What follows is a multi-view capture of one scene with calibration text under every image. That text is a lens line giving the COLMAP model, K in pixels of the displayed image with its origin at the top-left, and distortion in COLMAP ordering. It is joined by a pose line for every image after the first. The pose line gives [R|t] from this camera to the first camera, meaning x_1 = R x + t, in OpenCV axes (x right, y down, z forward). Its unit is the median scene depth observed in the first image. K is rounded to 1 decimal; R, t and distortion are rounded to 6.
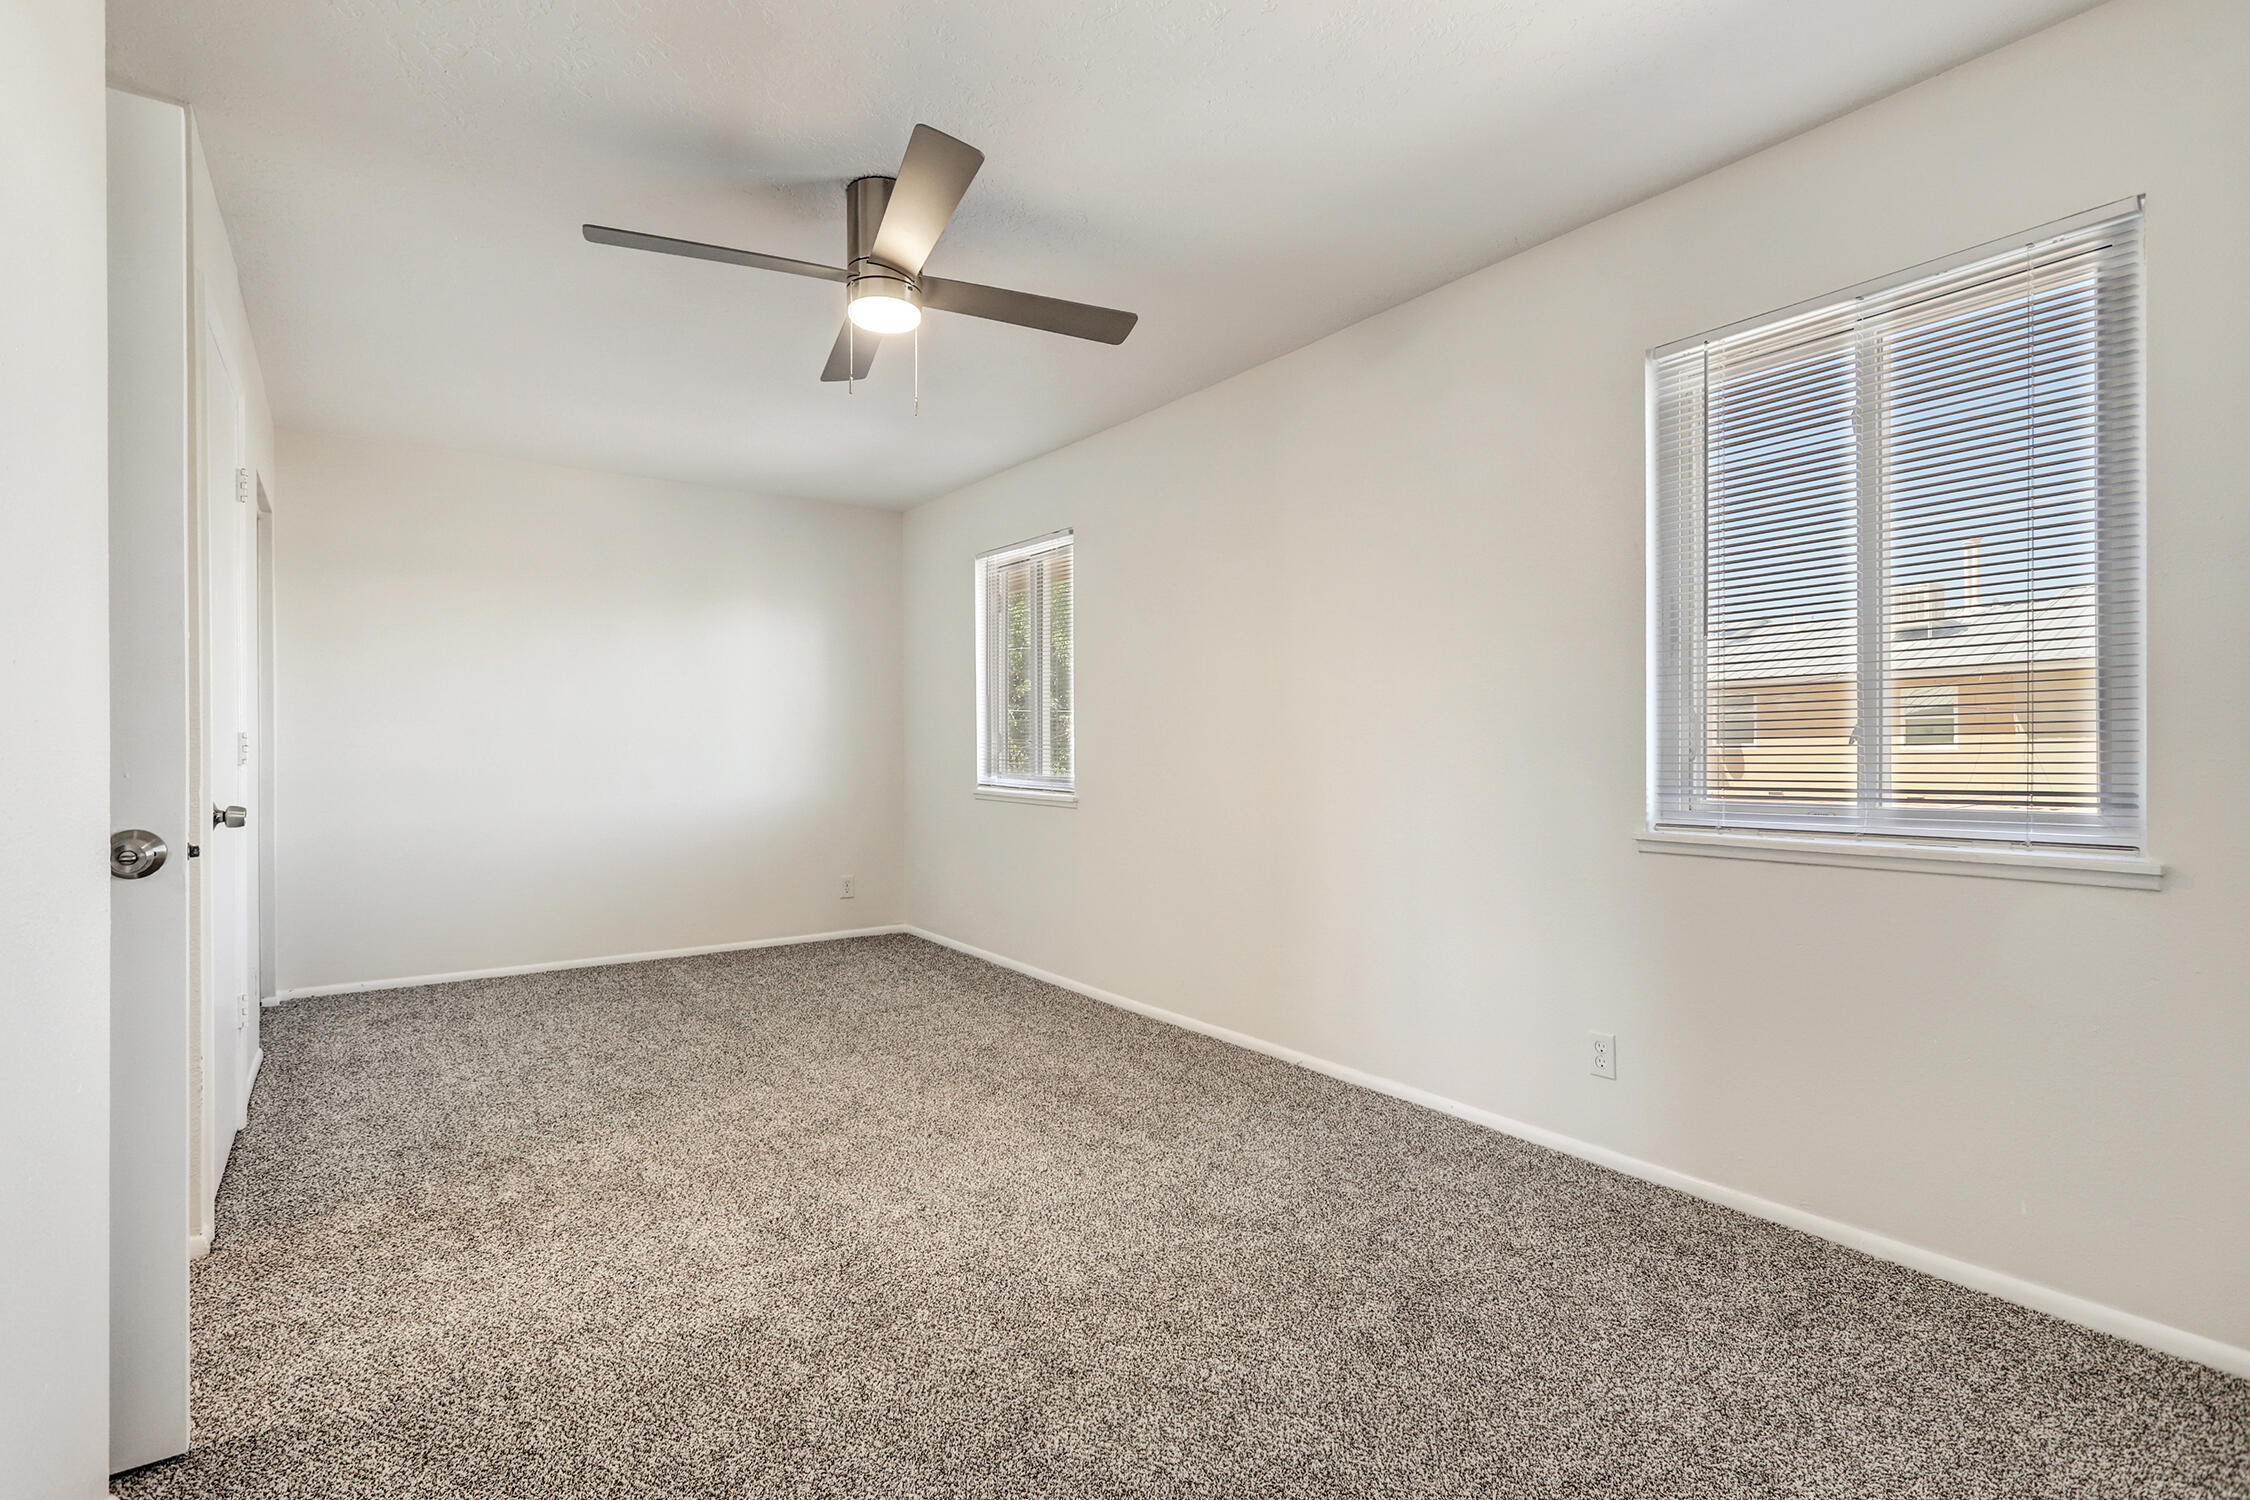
lens RADIAL K [[1064.8, 0, 1129.0], [0, 1064.8, 758.5], [0, 0, 1]] dist [-0.002814, -0.000055]
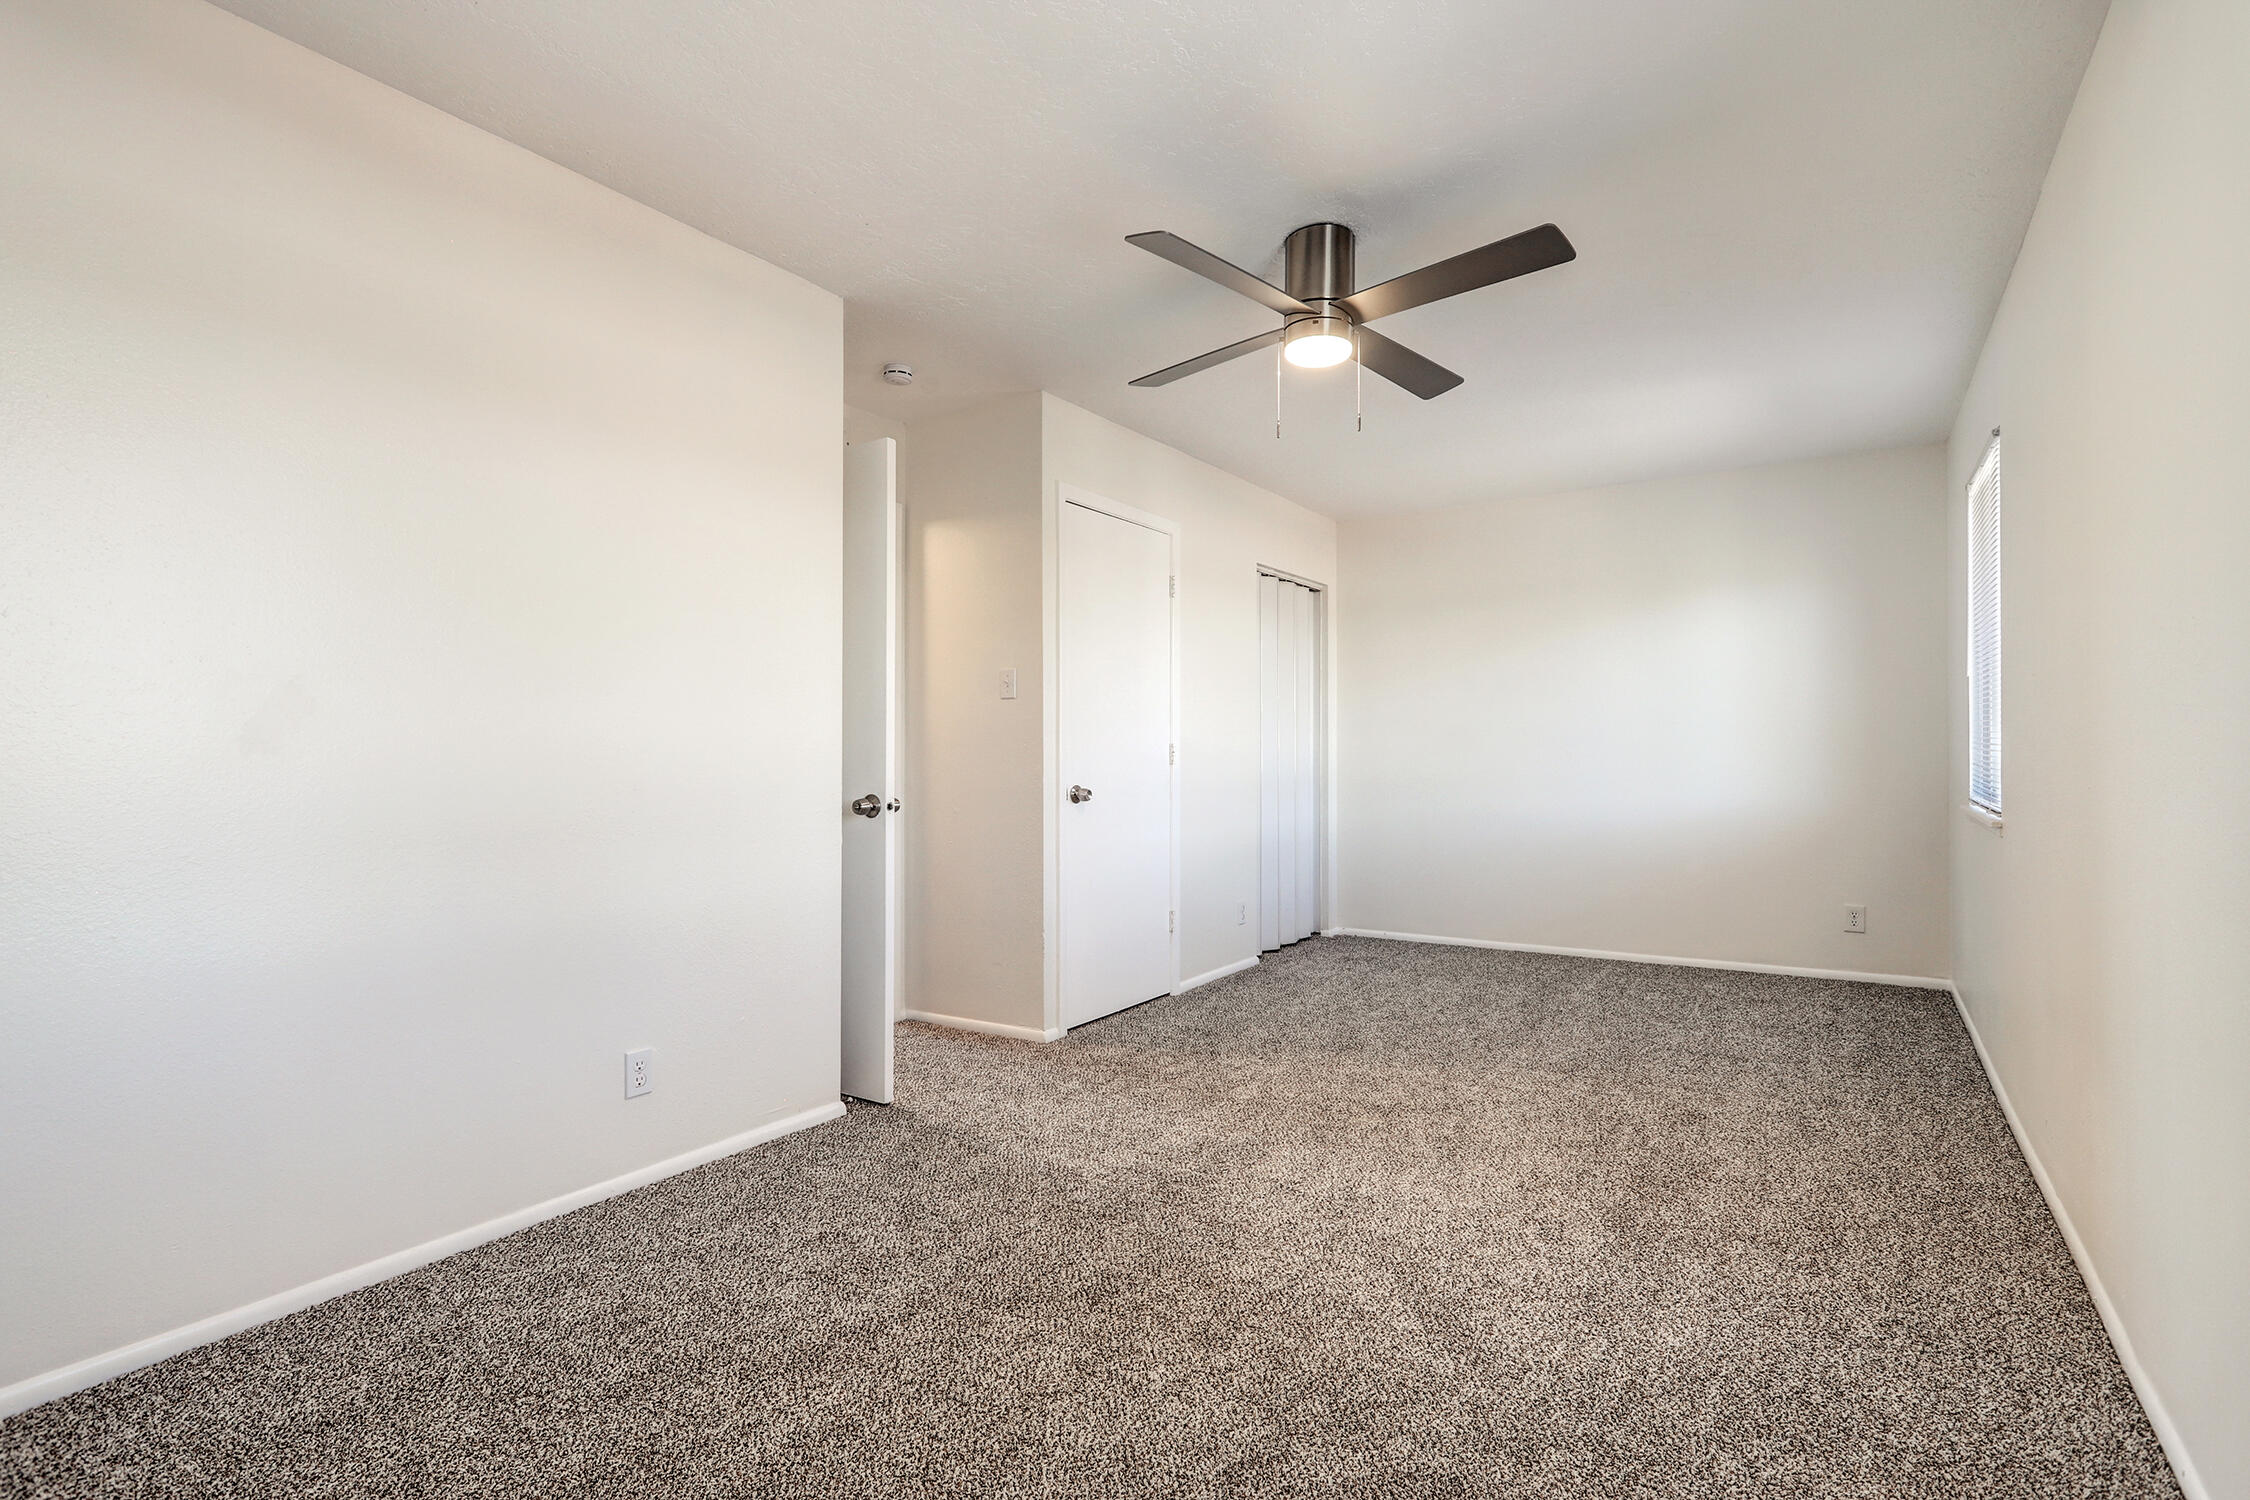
lens RADIAL K [[1064.8, 0, 1129.0], [0, 1064.8, 758.5], [0, 0, 1]] dist [-0.002814, -0.000055]
pose [[0.348997, 0.000173, -0.937124, 0.663545], [-0.002028, 0.999998, -0.000570, -0.002020], [0.937121, 0.002100, 0.348997, 0.413632]]
